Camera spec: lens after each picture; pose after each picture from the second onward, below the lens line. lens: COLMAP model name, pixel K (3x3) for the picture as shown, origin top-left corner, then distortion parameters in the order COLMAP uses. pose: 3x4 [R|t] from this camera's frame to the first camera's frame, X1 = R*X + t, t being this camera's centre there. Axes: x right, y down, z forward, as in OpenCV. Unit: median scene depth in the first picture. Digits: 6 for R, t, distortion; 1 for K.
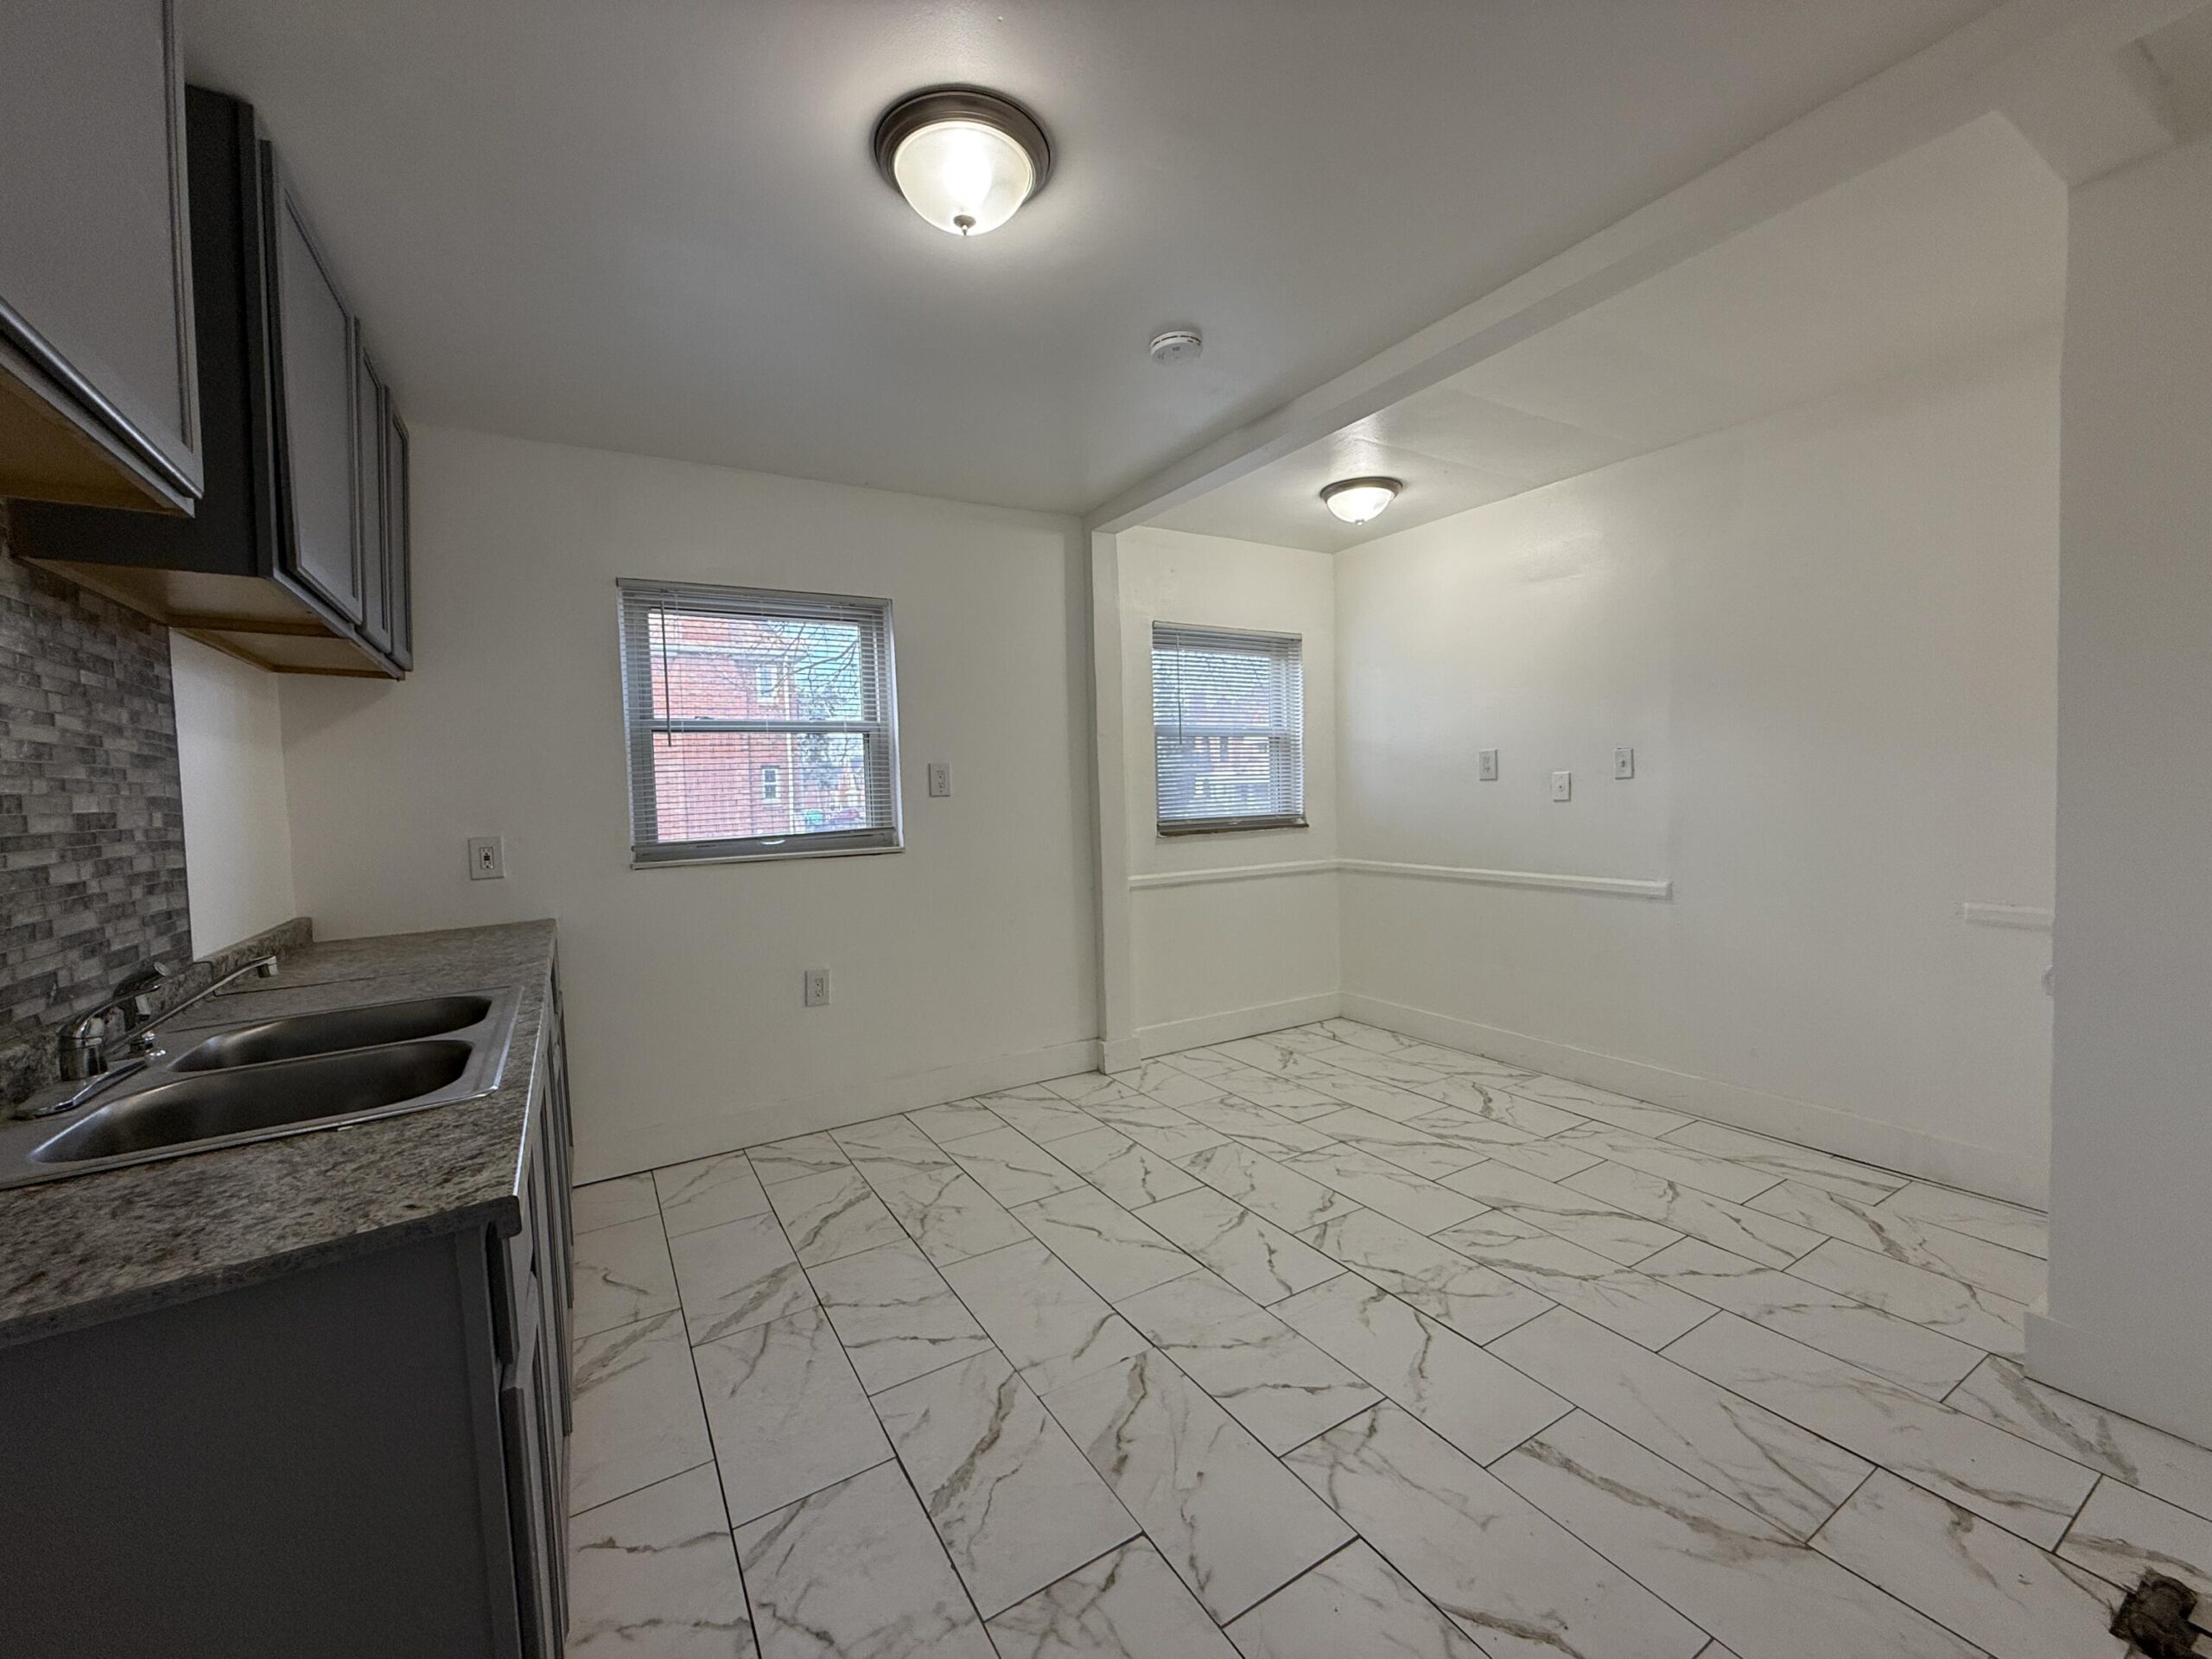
lens RADIAL K [[880.5, 0, 1101.2], [0, 880.5, 831.0], [0, 0, 1]] dist [-0.000112, 0.000088]
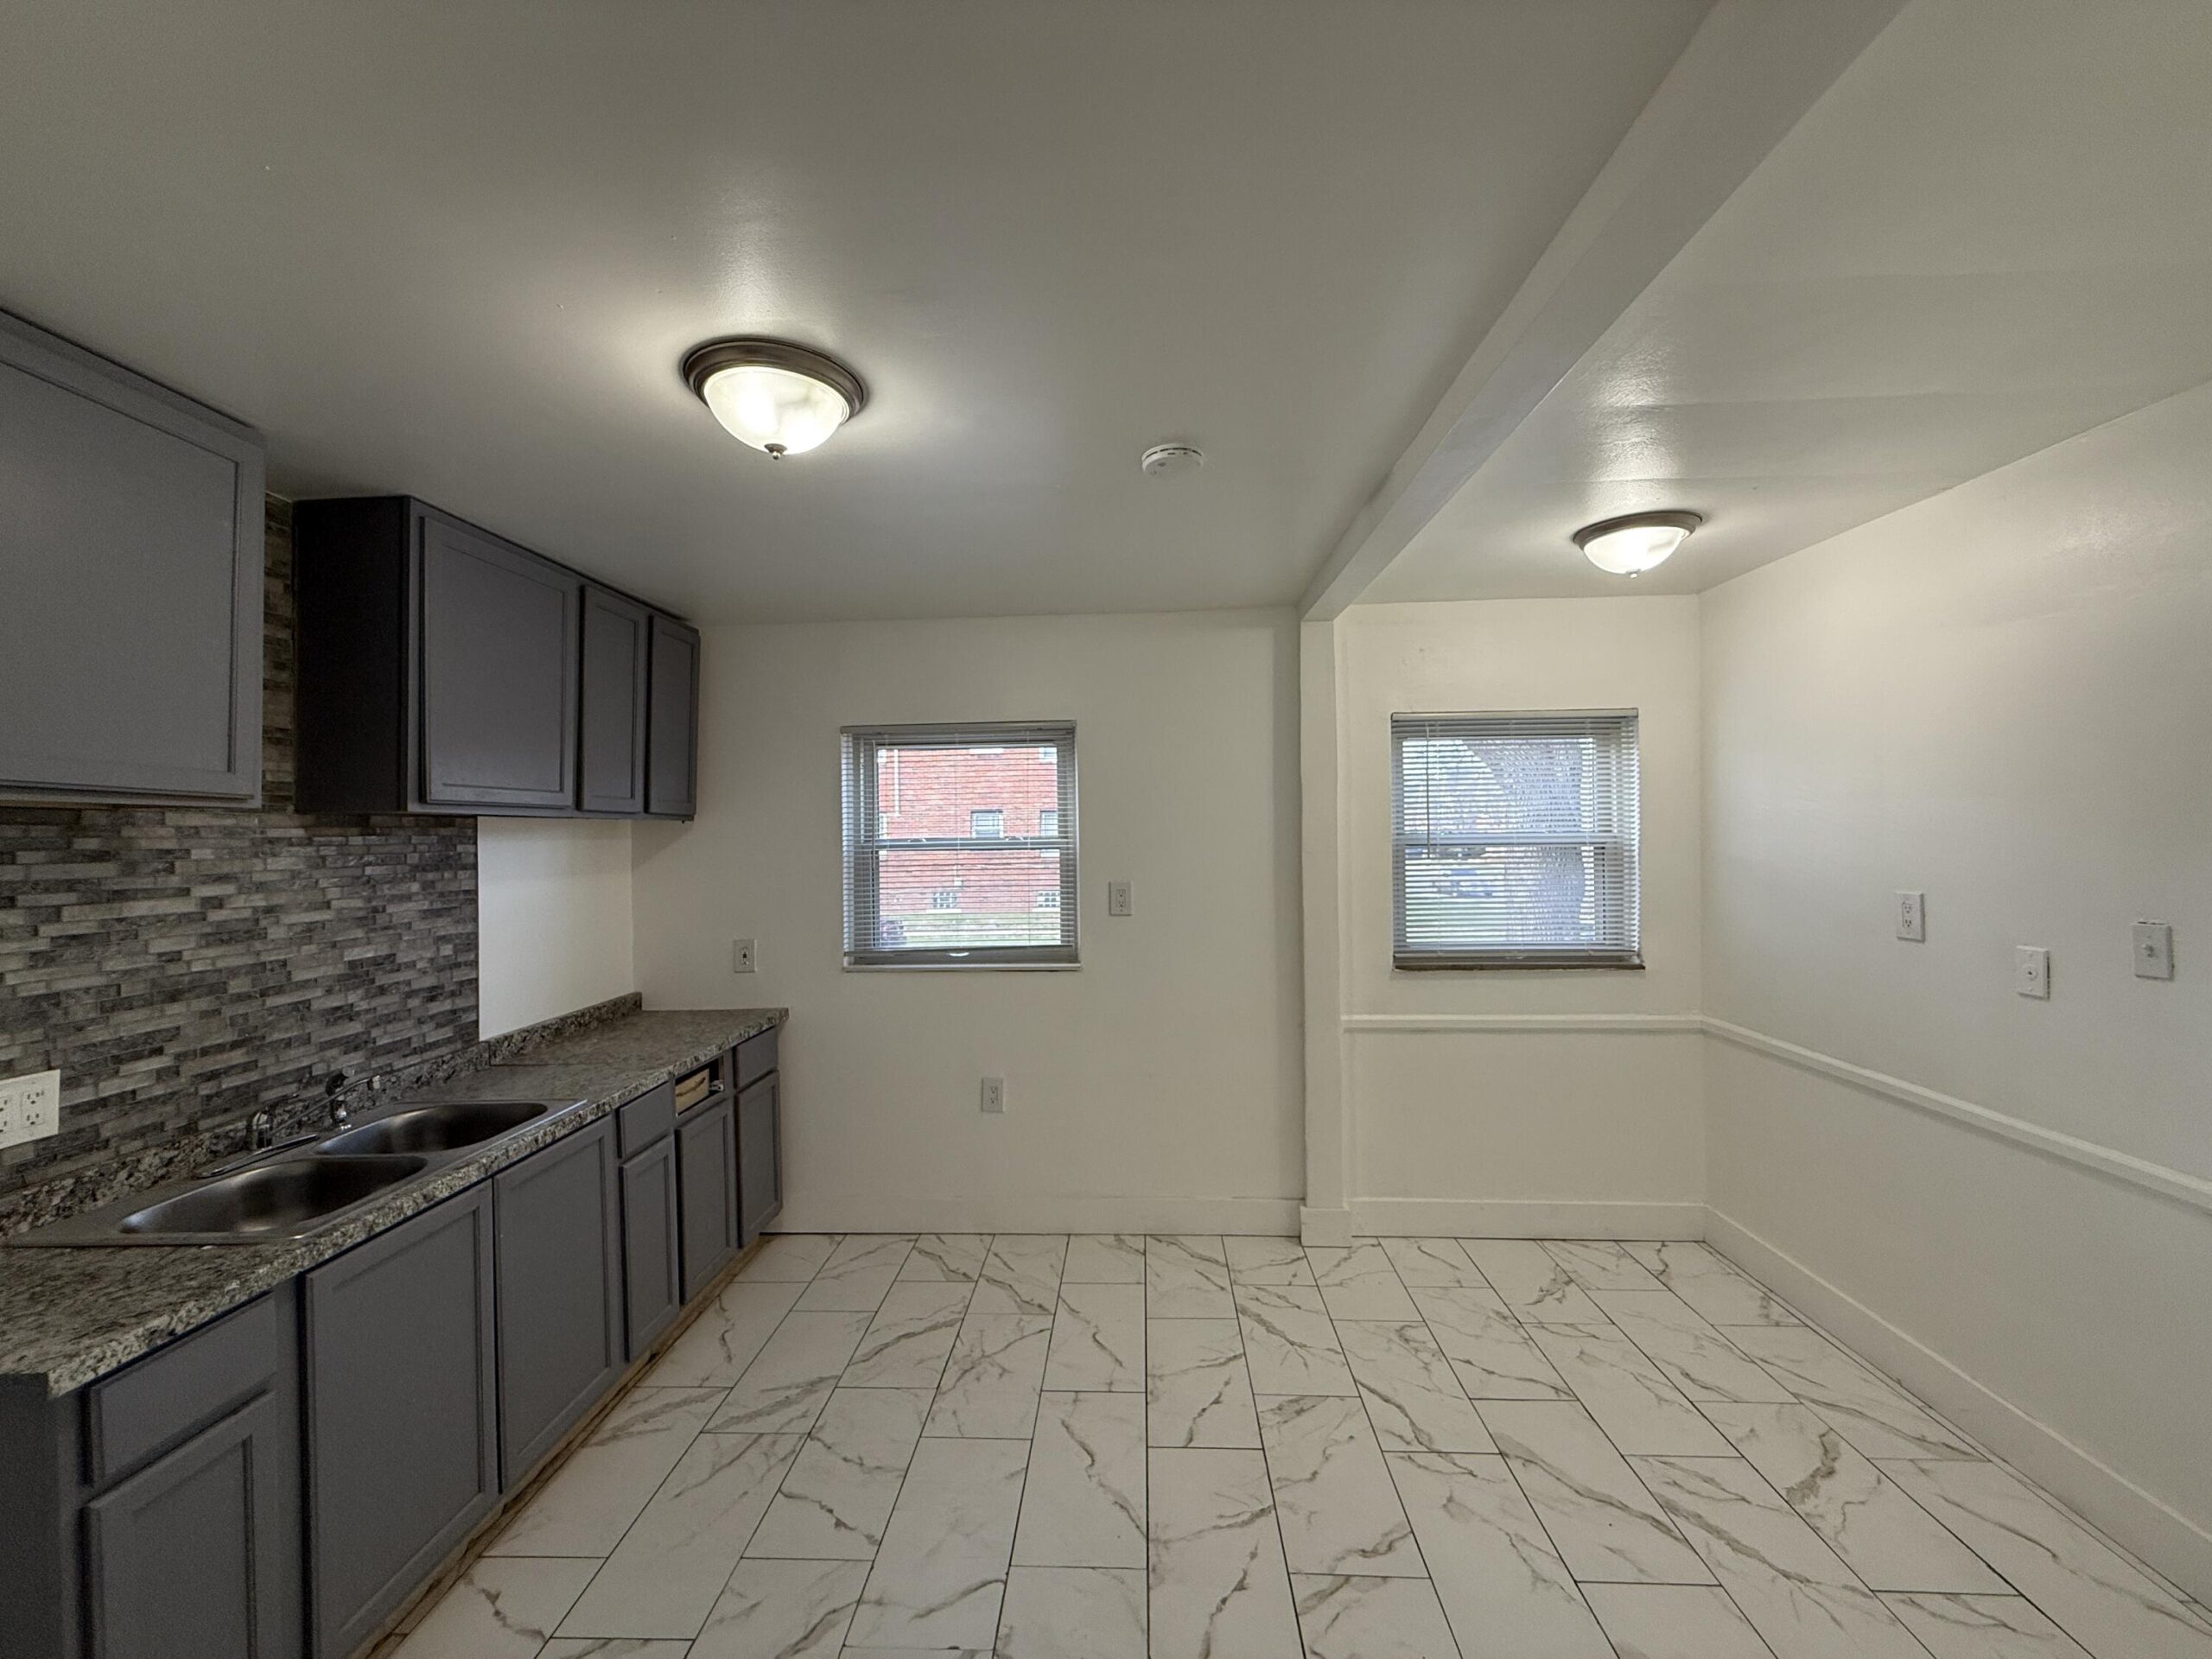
lens RADIAL K [[880.5, 0, 1100.5], [0, 880.5, 832.6], [0, 0, 1]] dist [-0.000112, 0.000088]
pose [[0.830670, 0.018519, -0.556456, 0.378306], [-0.038027, 0.999000, -0.023519, -0.119645], [0.555464, 0.040697, 0.830544, 0.194397]]
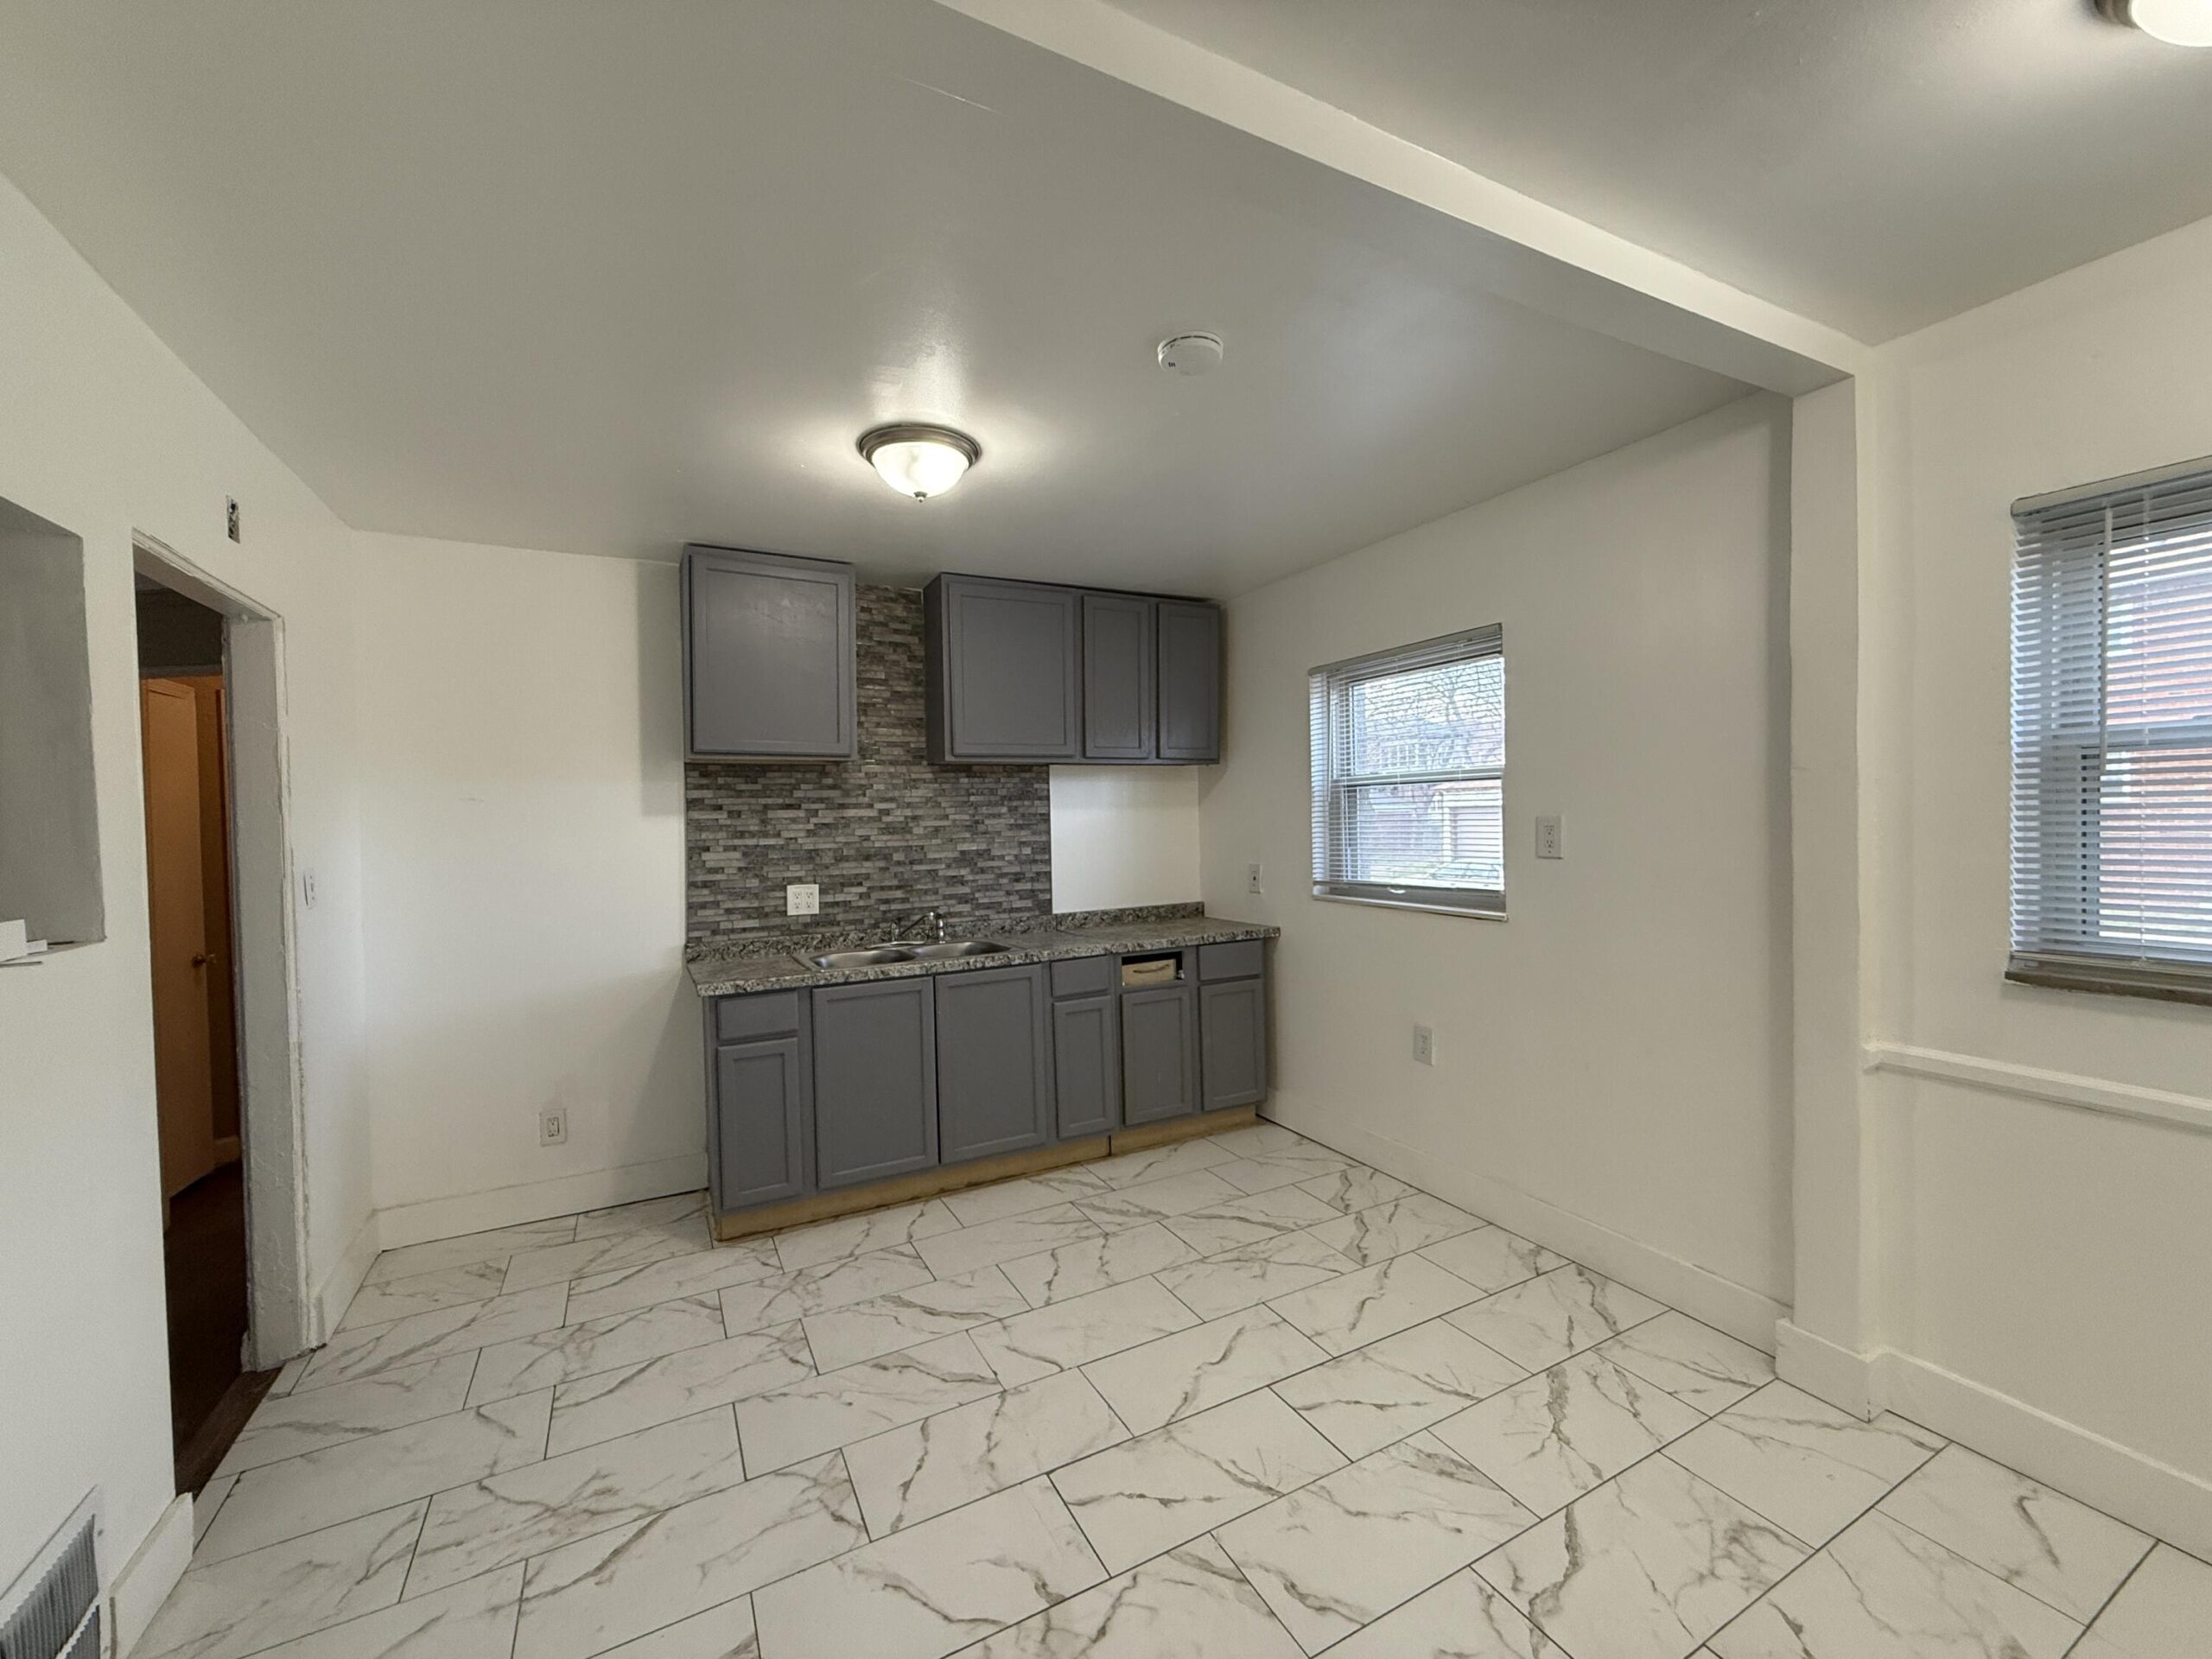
lens RADIAL K [[880.5, 0, 1099.2], [0, 880.5, 831.8], [0, 0, 1]] dist [-0.000112, 0.000088]
pose [[-0.060474, 0.053704, -0.996724, 0.689234], [-0.023439, 0.998200, 0.055206, -0.107509], [0.997895, 0.026700, -0.059106, 0.721052]]
